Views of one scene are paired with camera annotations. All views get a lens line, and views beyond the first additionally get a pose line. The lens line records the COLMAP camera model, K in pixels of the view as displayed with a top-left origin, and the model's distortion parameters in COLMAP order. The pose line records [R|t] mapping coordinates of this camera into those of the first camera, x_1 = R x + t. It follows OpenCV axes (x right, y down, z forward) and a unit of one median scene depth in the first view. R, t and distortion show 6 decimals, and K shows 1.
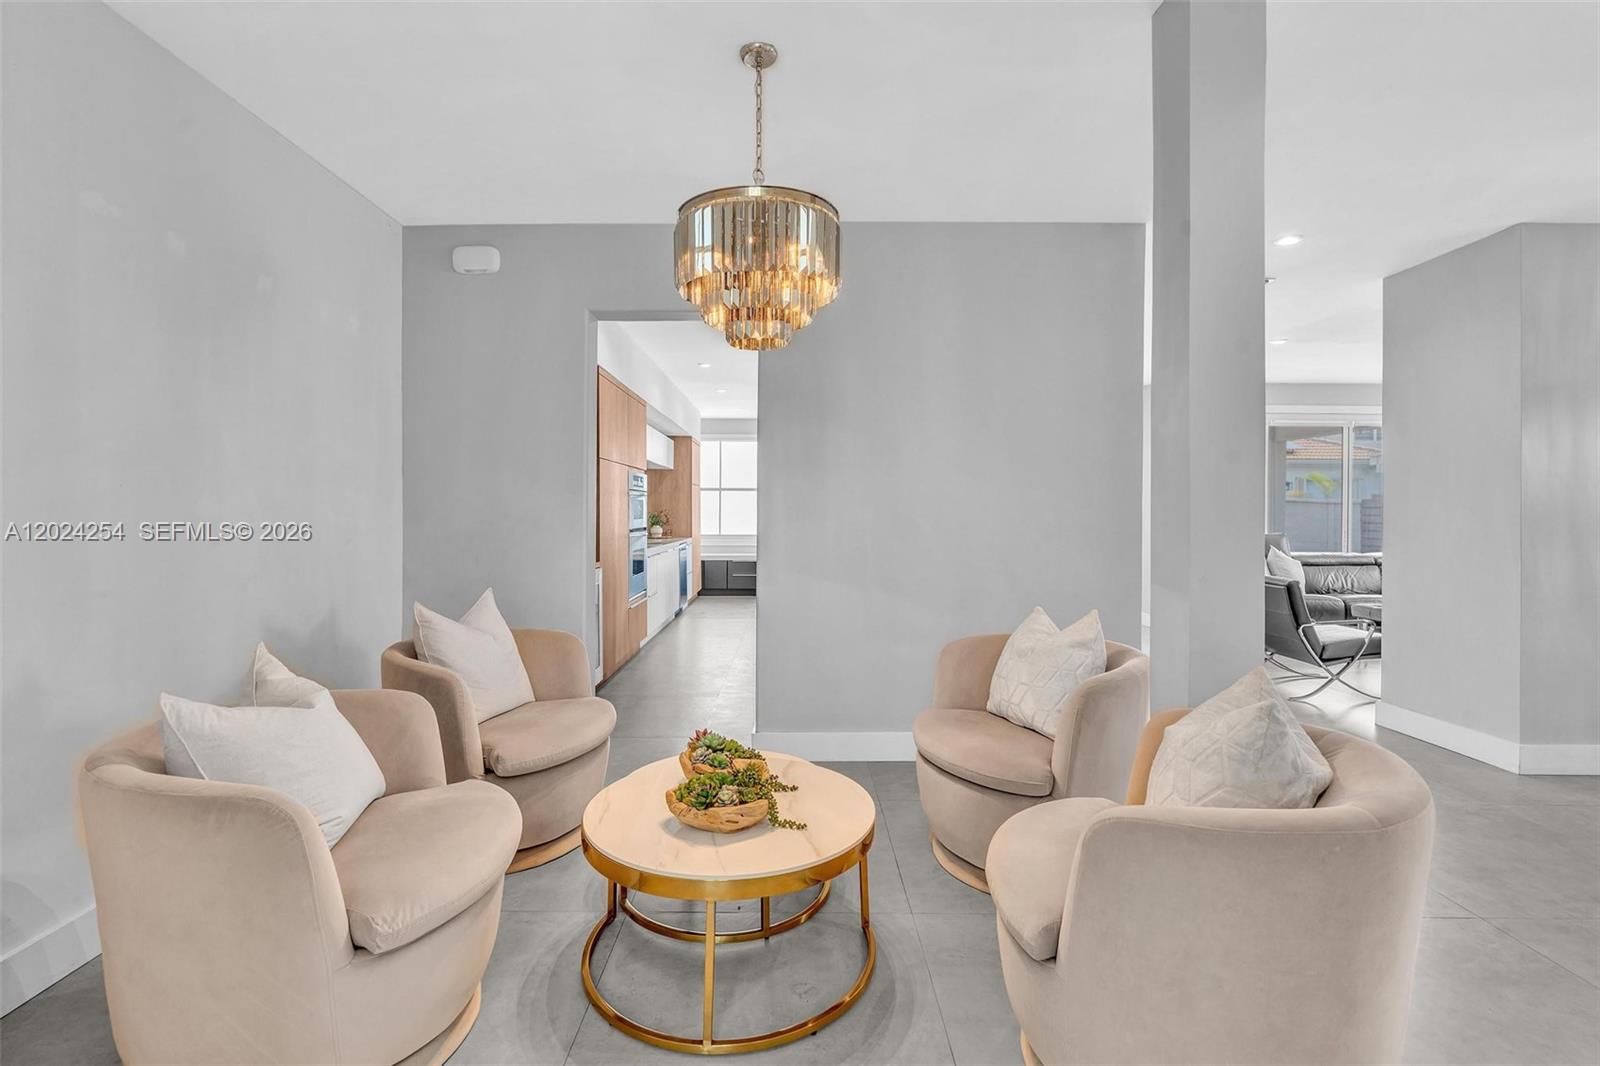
lens RADIAL K [[722.5, 0, 782.6], [0, 722.5, 512.1], [0, 0, 1]] dist [-0.005640, 0.002057]
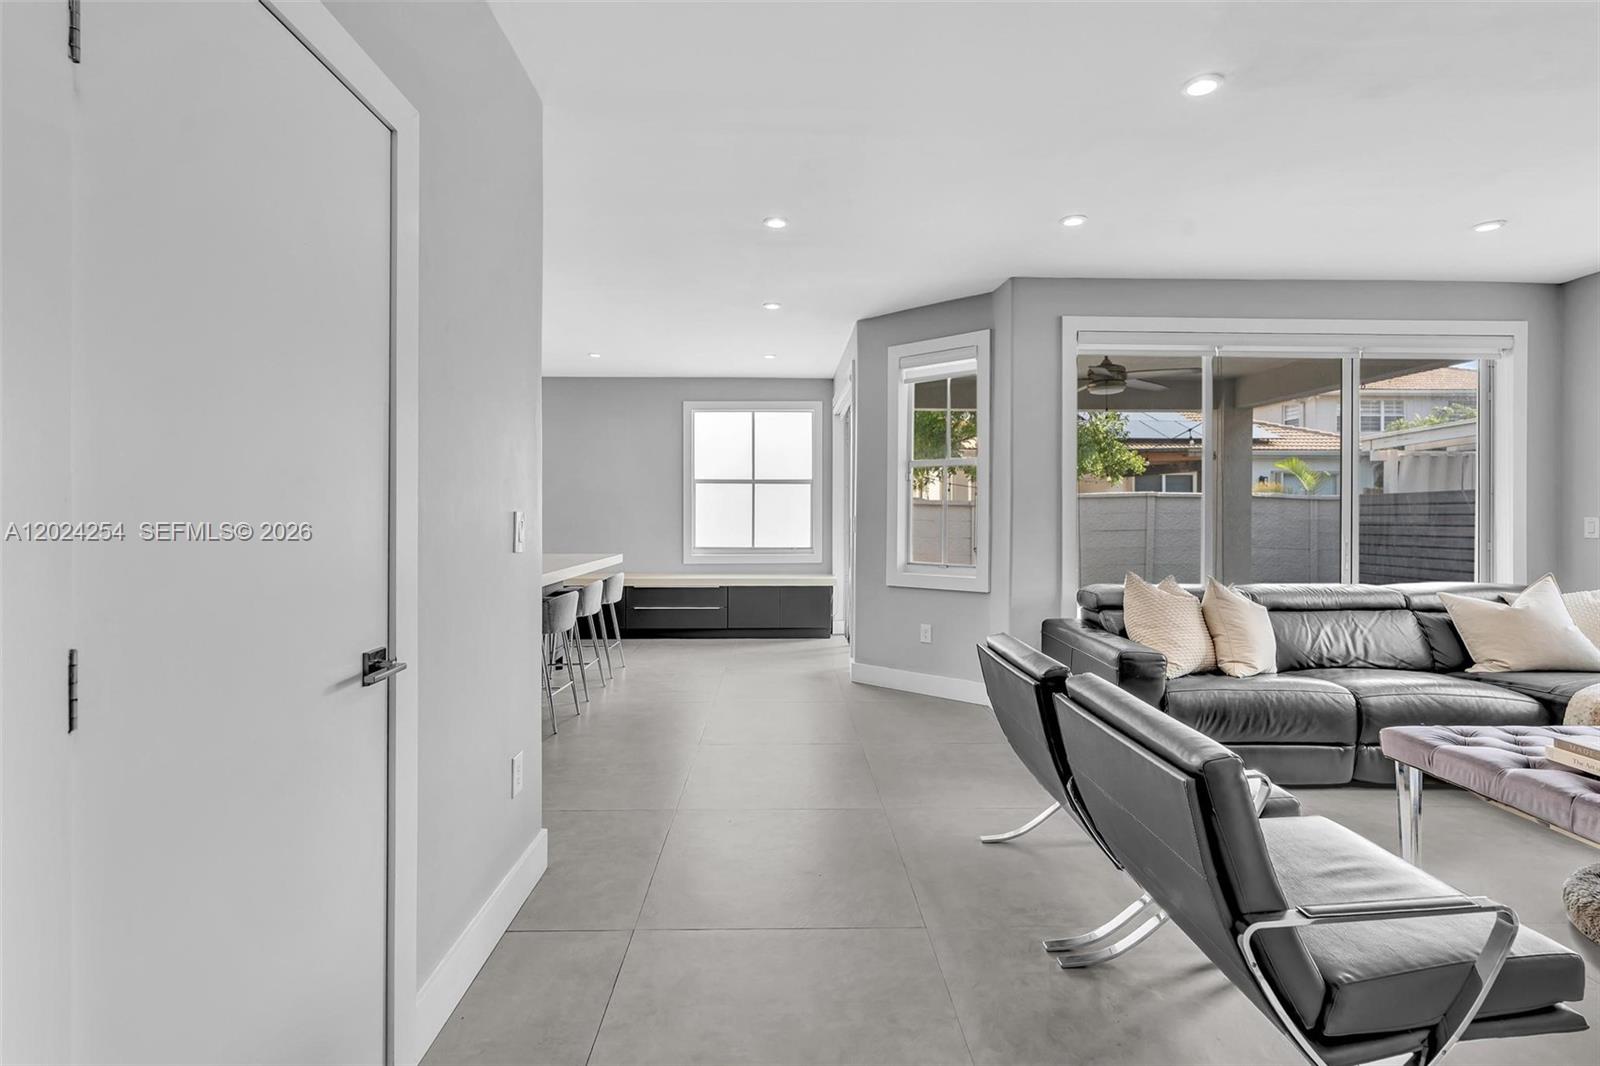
lens RADIAL K [[722.5, 0, 790.0], [0, 722.5, 515.9], [0, 0, 1]] dist [-0.005640, 0.002057]
pose [[0.999639, -0.006671, 0.026010, 0.537349], [0.006648, 0.999977, 0.000973, 0.002134], [-0.026016, -0.000800, 0.999661, 0.728067]]
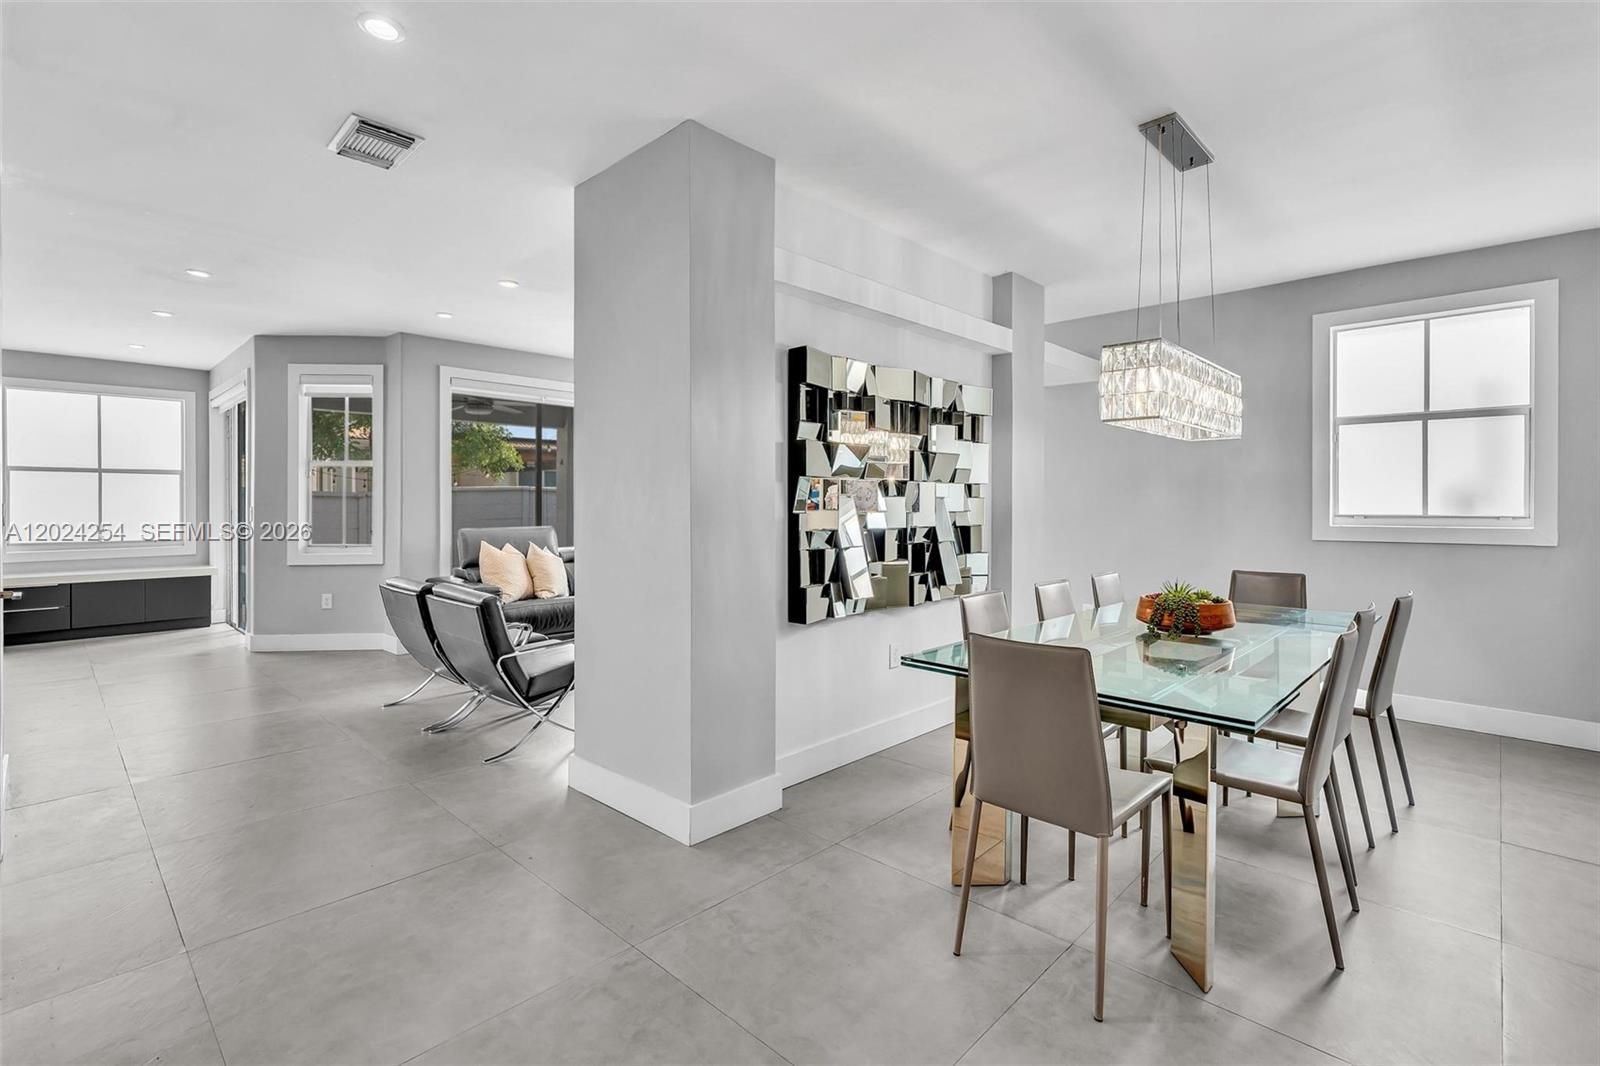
lens RADIAL K [[722.5, 0, 790.5], [0, 722.5, 506.2], [0, 0, 1]] dist [-0.005640, 0.002057]
pose [[0.682517, -0.010331, 0.730797, 0.387264], [0.007926, 0.999946, 0.006733, 0.001899], [-0.730827, 0.001196, 0.682561, 0.287341]]
